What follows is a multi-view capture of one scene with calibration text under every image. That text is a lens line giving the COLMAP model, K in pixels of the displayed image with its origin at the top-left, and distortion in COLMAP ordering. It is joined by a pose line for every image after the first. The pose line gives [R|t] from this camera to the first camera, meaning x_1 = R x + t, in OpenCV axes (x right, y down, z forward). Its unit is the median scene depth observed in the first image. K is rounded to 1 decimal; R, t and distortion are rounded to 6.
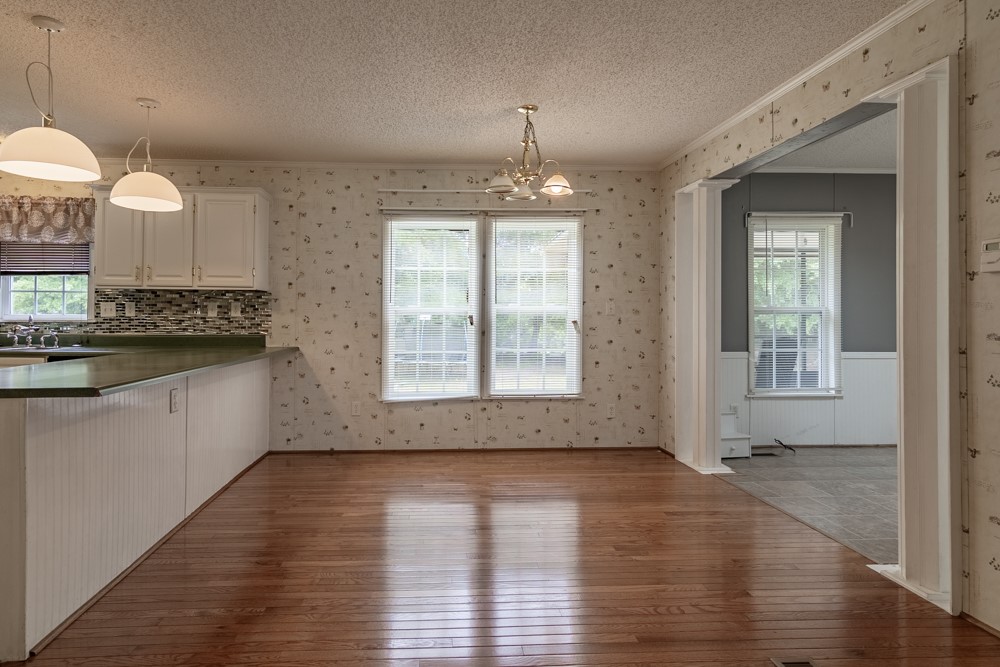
lens RADIAL K [[538.8, 0, 459.7], [0, 538.8, 312.4], [0, 0, 1]] dist [-0.002507, -0.000584]
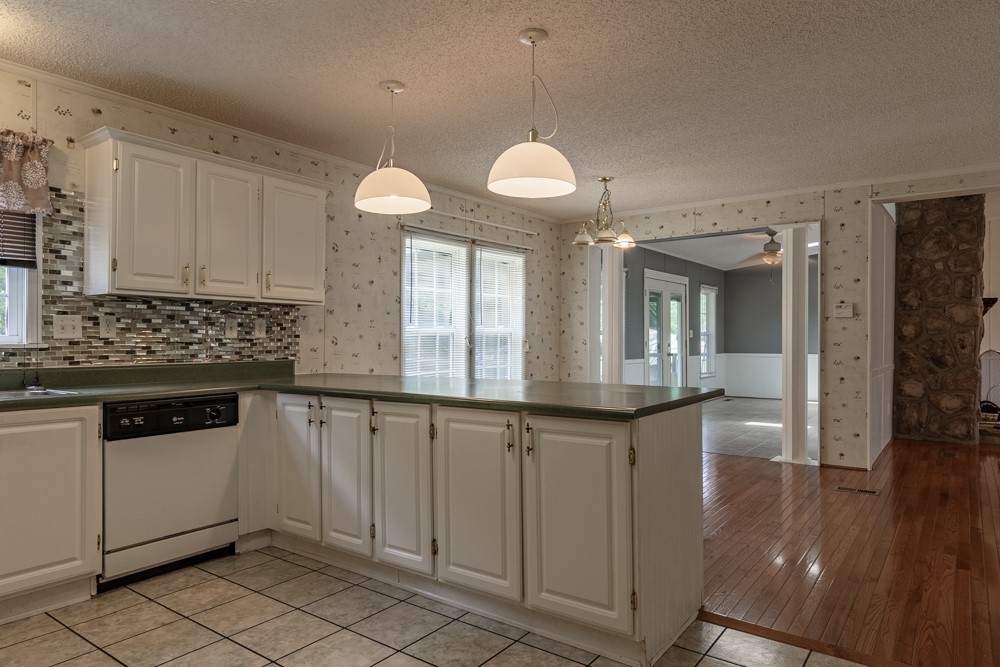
lens RADIAL K [[620.1, 0, 531.0], [0, 620.1, 338.1], [0, 0, 1]] dist [0.003750, 0.001723]
pose [[0.613853, -0.002103, 0.789418, -0.879757], [-0.010885, 0.999879, 0.011128, -0.005662], [-0.789346, -0.015424, 0.613755, 0.146037]]
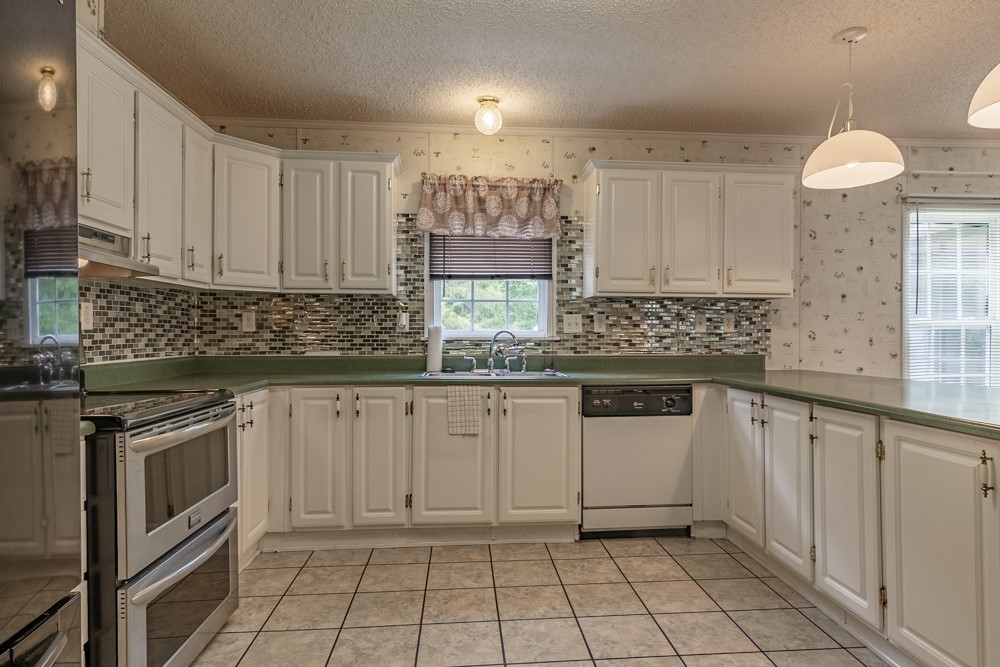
lens RADIAL K [[588.6, 0, 506.3], [0, 588.6, 332.8], [0, 0, 1]] dist [-0.000018, 0.004355]
pose [[0.999454, -0.002673, 0.032921, -0.769998], [0.002145, 0.999869, 0.016050, -0.005572], [-0.032960, -0.015970, 0.999329, 0.146718]]
